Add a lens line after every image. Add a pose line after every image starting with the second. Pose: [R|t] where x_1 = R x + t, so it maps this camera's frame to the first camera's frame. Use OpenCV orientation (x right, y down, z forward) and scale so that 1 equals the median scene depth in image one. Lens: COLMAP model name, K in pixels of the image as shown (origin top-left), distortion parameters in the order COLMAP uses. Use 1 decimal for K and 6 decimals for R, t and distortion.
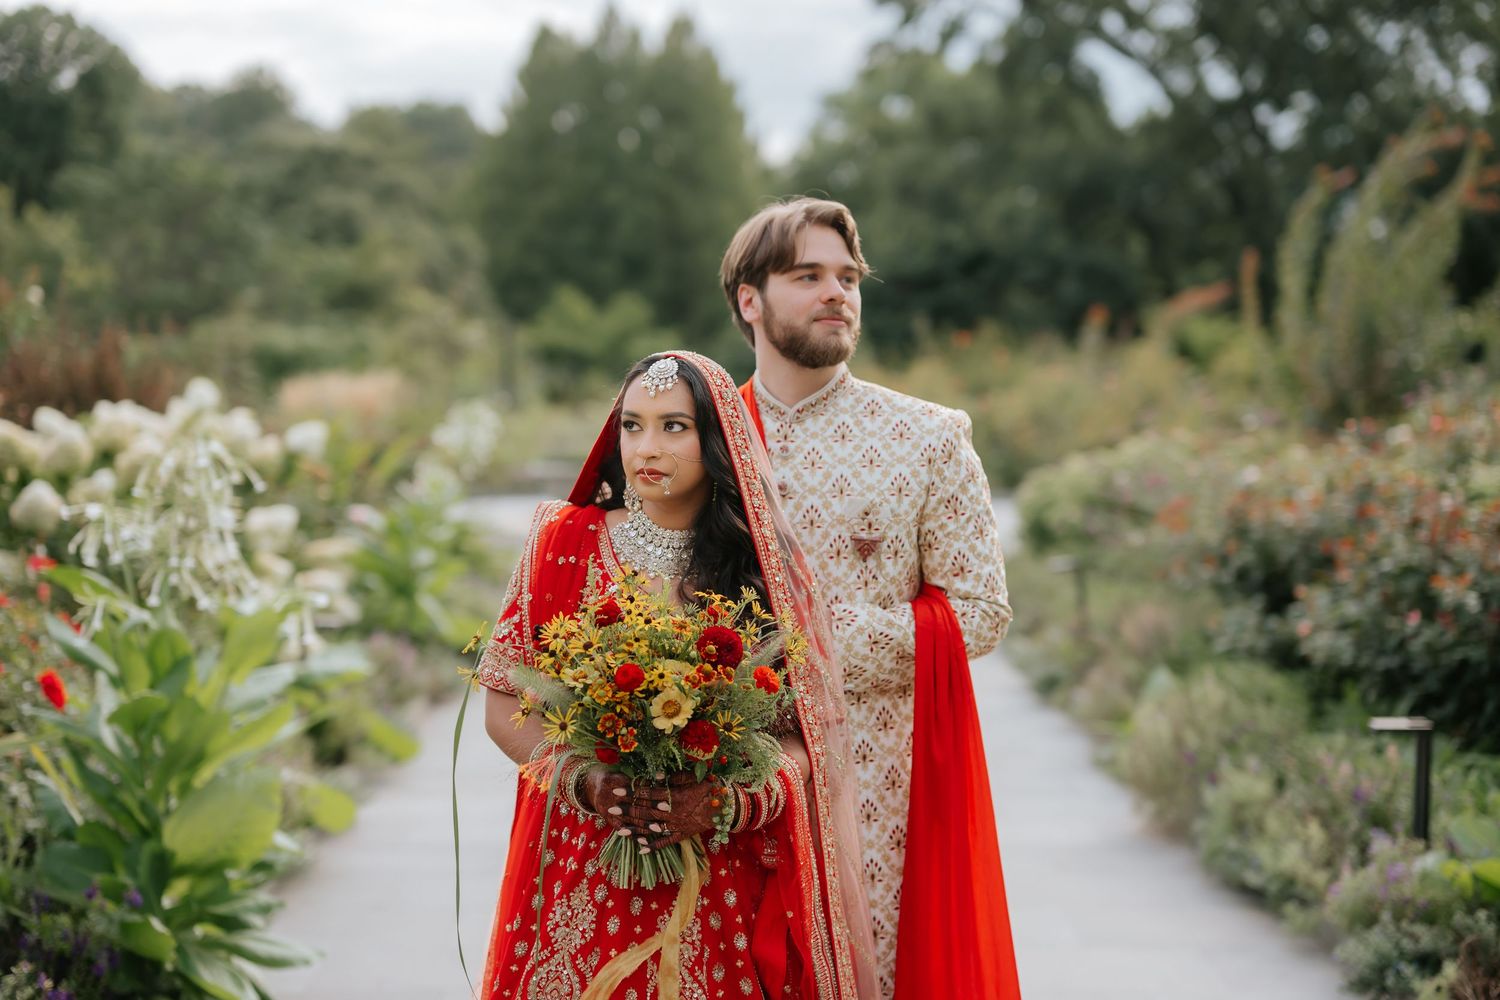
lens RADIAL K [[1476.6, 0, 750.0], [0, 1476.6, 500.0], [0, 0, 1]] dist [-0.002141, 0.008034]
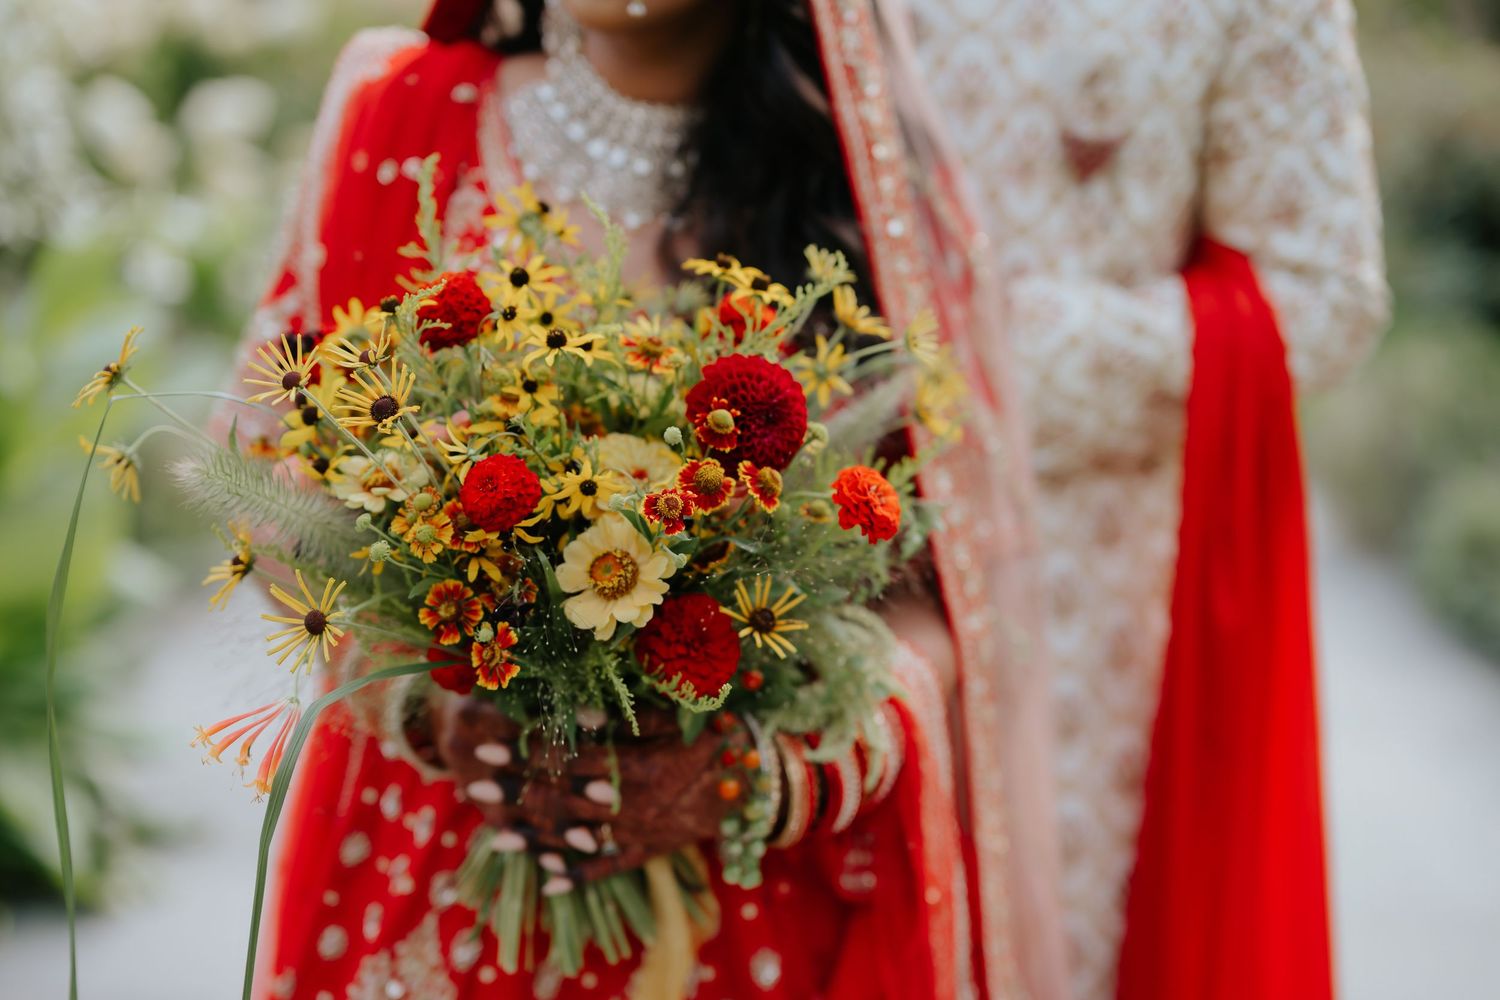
lens RADIAL K [[2373.5, 0, 750.0], [0, 2373.5, 500.0], [0, 0, 1]] dist [0.004542, 0.003447]
pose [[0.999182, 0.026450, -0.030595, -0.000128], [-0.020651, 0.984107, 0.176369, 0.013162], [0.034774, -0.175593, 0.983848, 0.364894]]
